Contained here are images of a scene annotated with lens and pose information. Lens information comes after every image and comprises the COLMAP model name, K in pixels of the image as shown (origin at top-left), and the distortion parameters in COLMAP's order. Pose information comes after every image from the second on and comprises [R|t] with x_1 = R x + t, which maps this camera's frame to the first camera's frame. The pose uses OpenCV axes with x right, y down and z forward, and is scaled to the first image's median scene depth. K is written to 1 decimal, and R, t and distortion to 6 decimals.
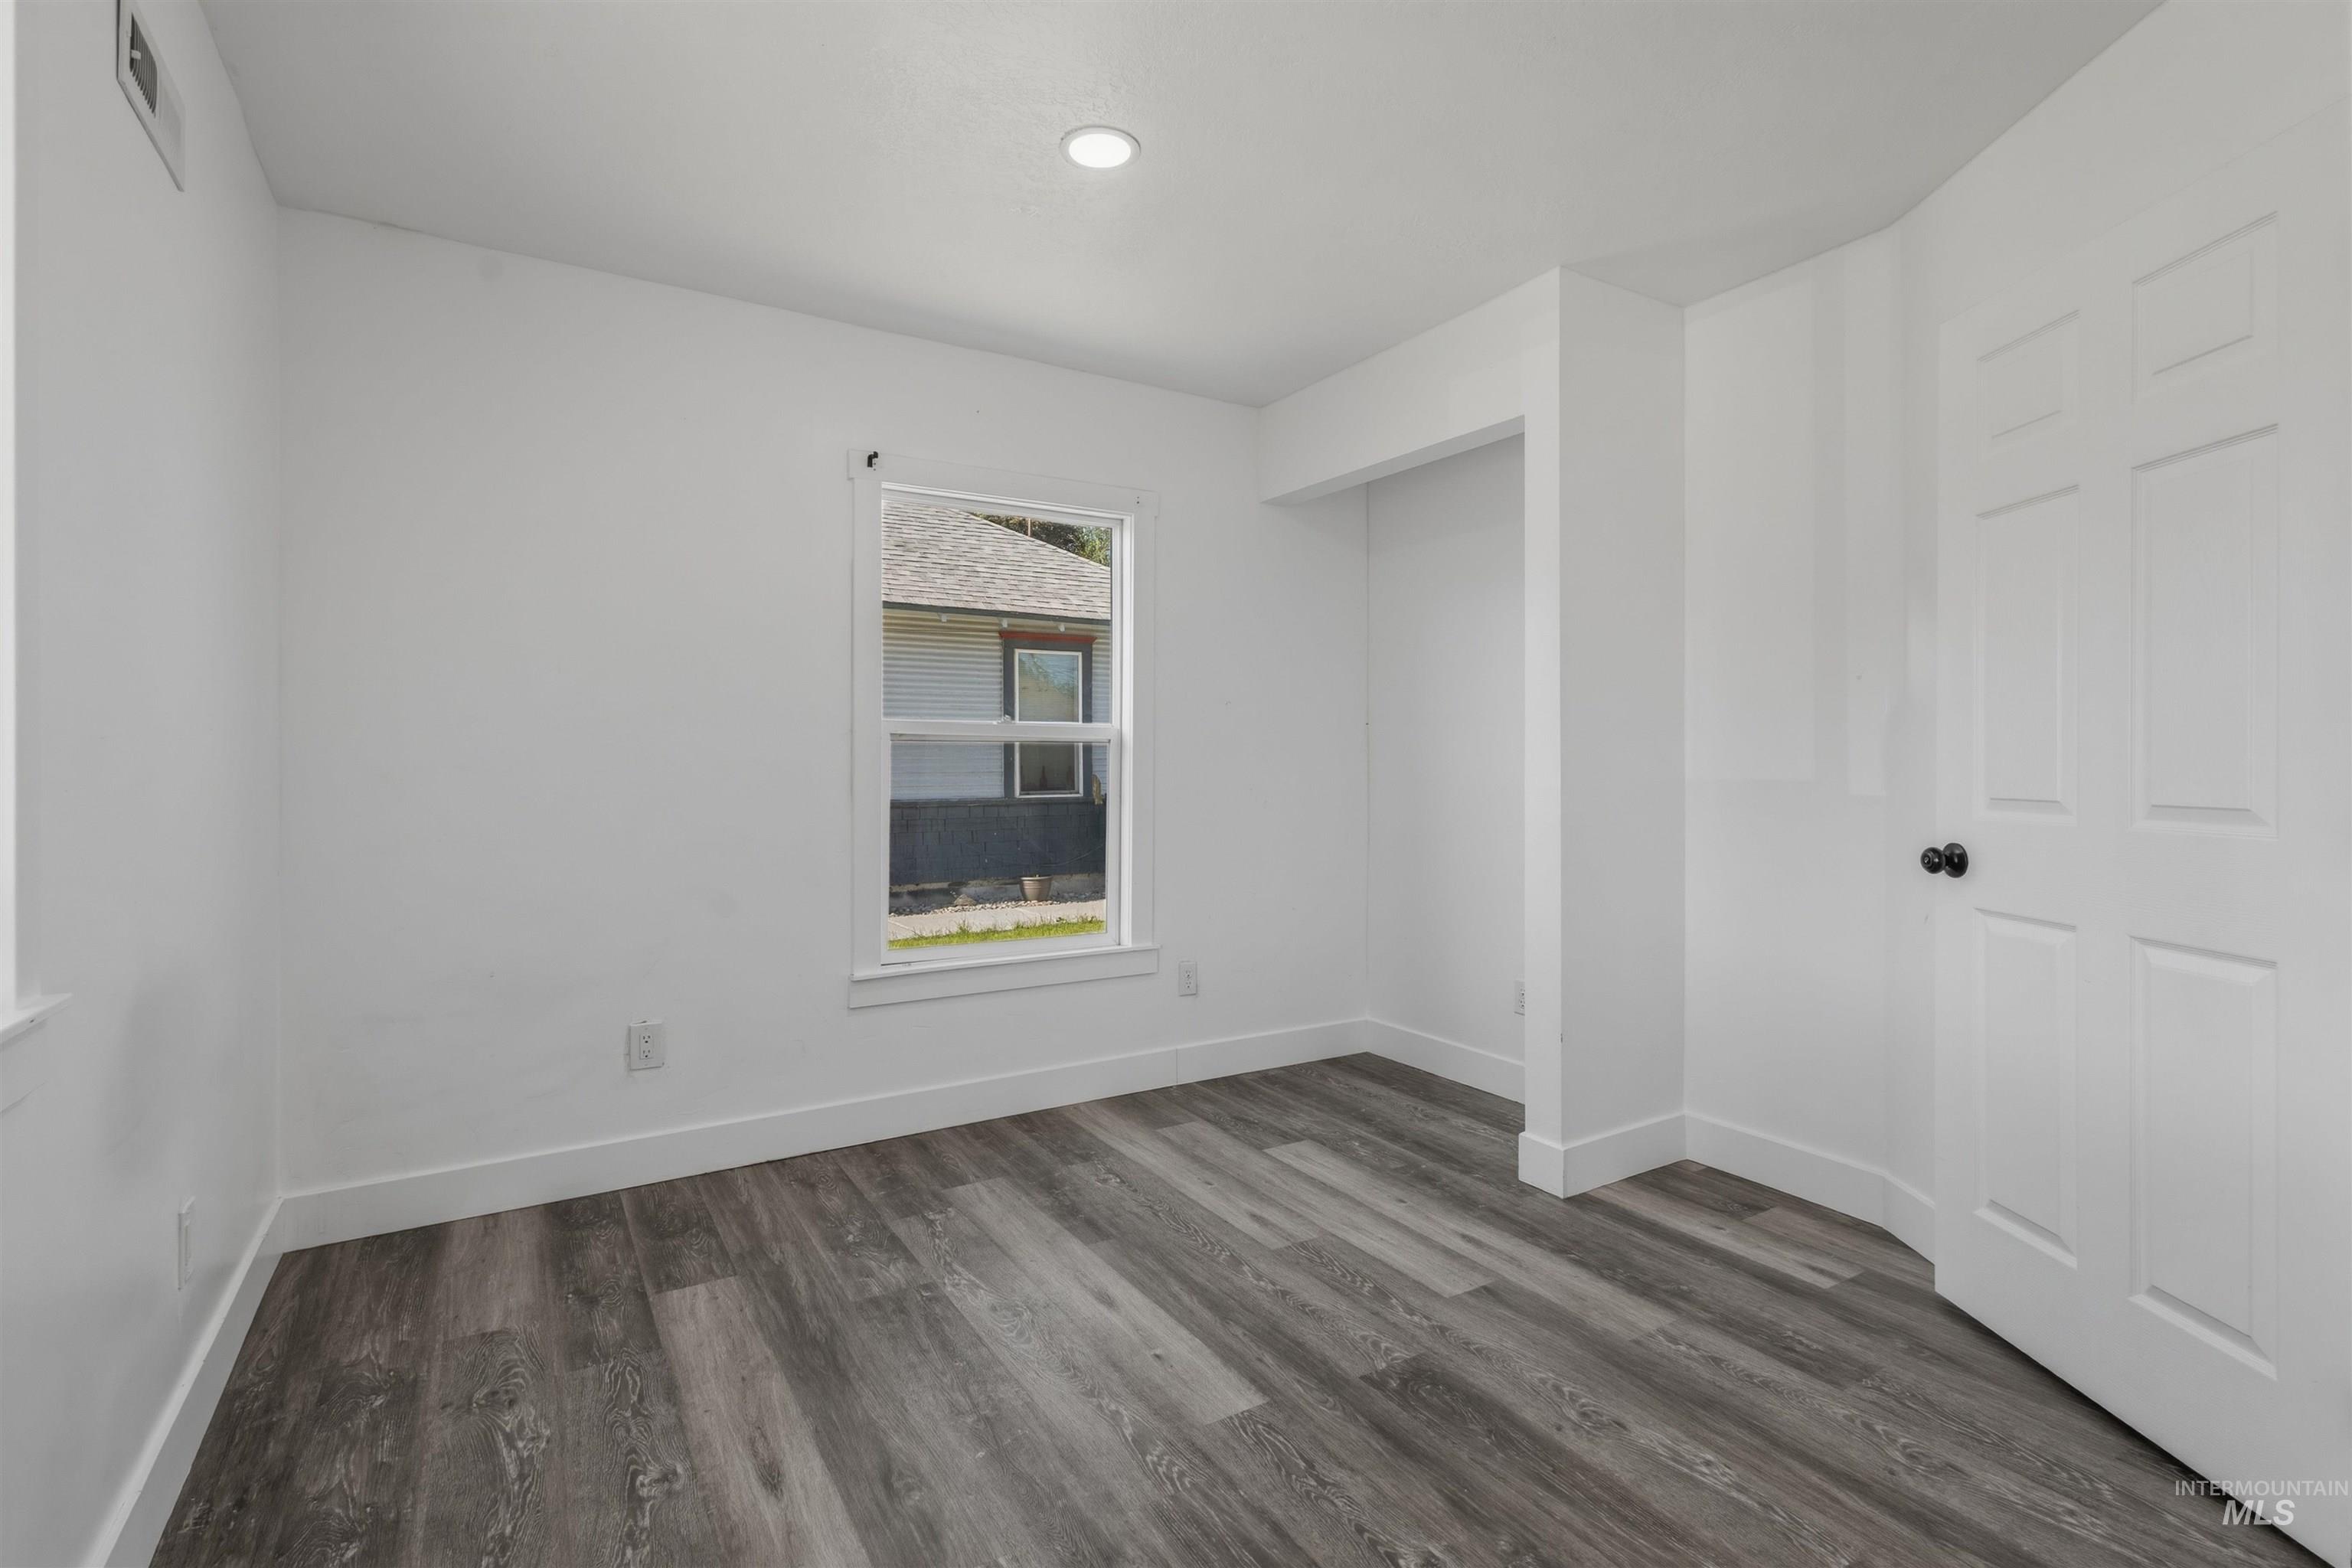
lens RADIAL K [[1090.3, 0, 1173.2], [0, 1090.3, 770.3], [0, 0, 1]] dist [0.004641, -0.000575]
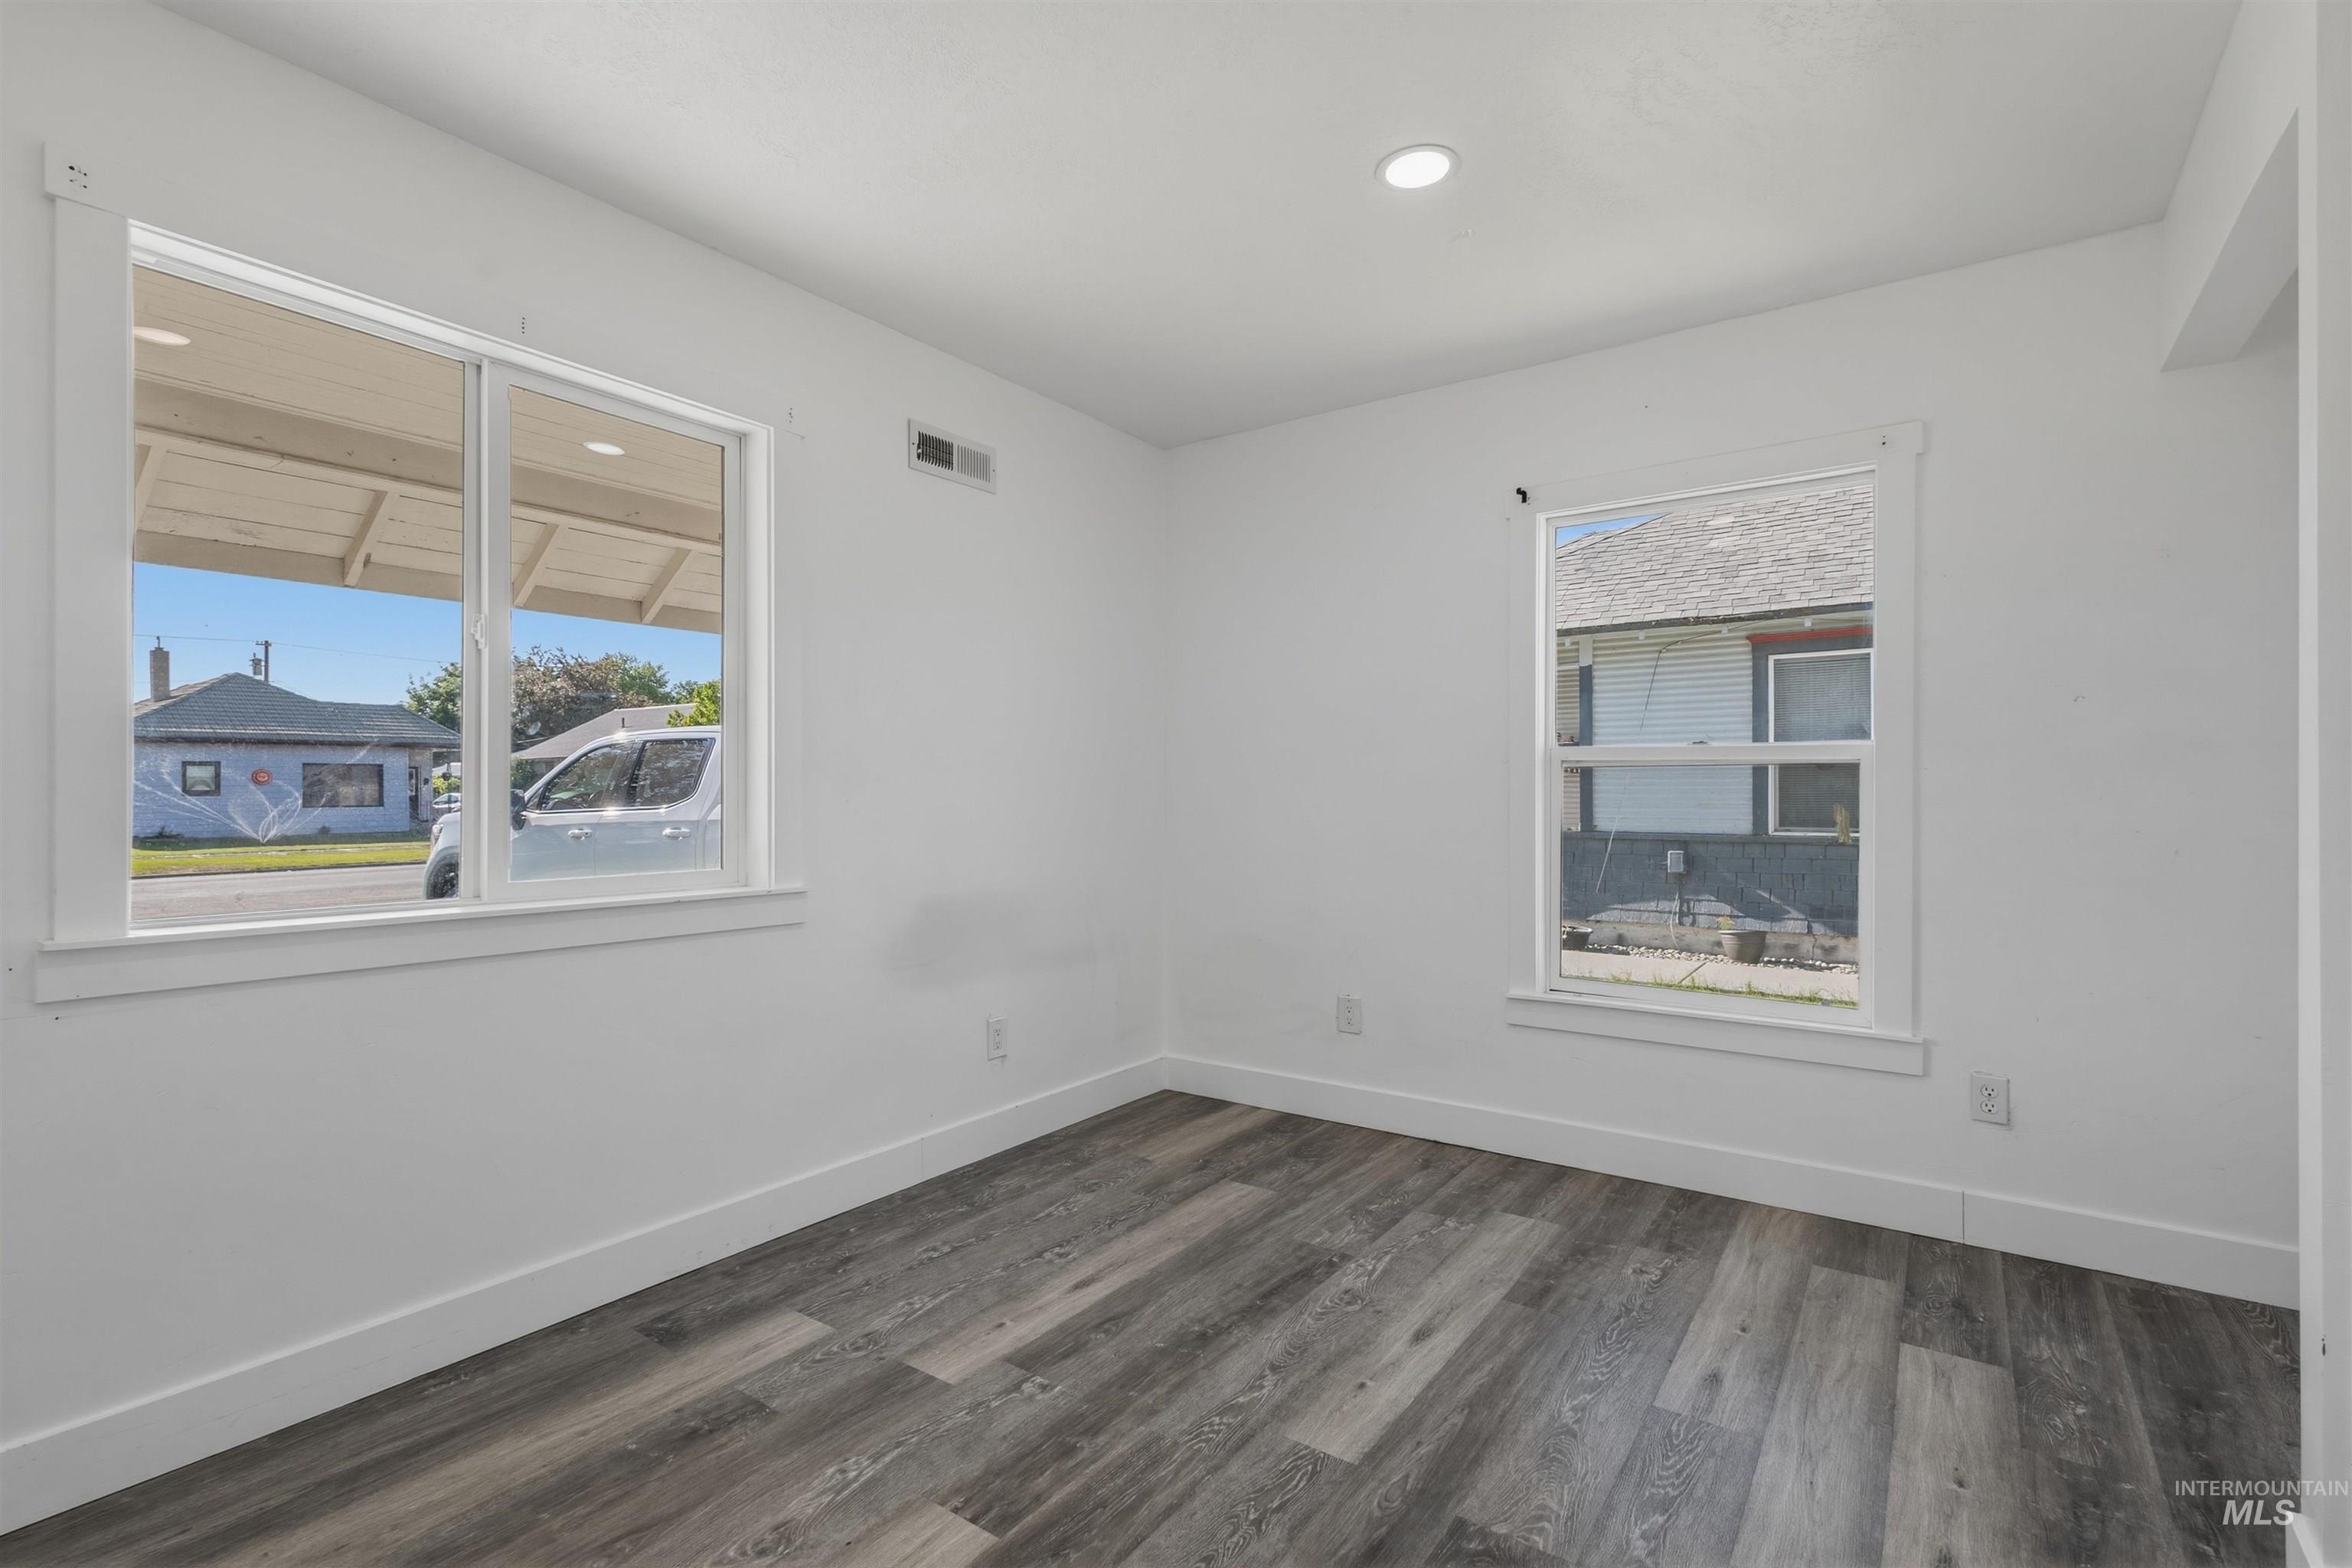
lens RADIAL K [[1090.3, 0, 1176.8], [0, 1090.3, 787.3], [0, 0, 1]] dist [0.004641, -0.000575]
pose [[0.395103, -0.001585, -0.918635, 0.590011], [-0.009361, 0.999940, -0.005751, 0.000649], [0.918589, 0.010872, 0.395065, 0.317367]]
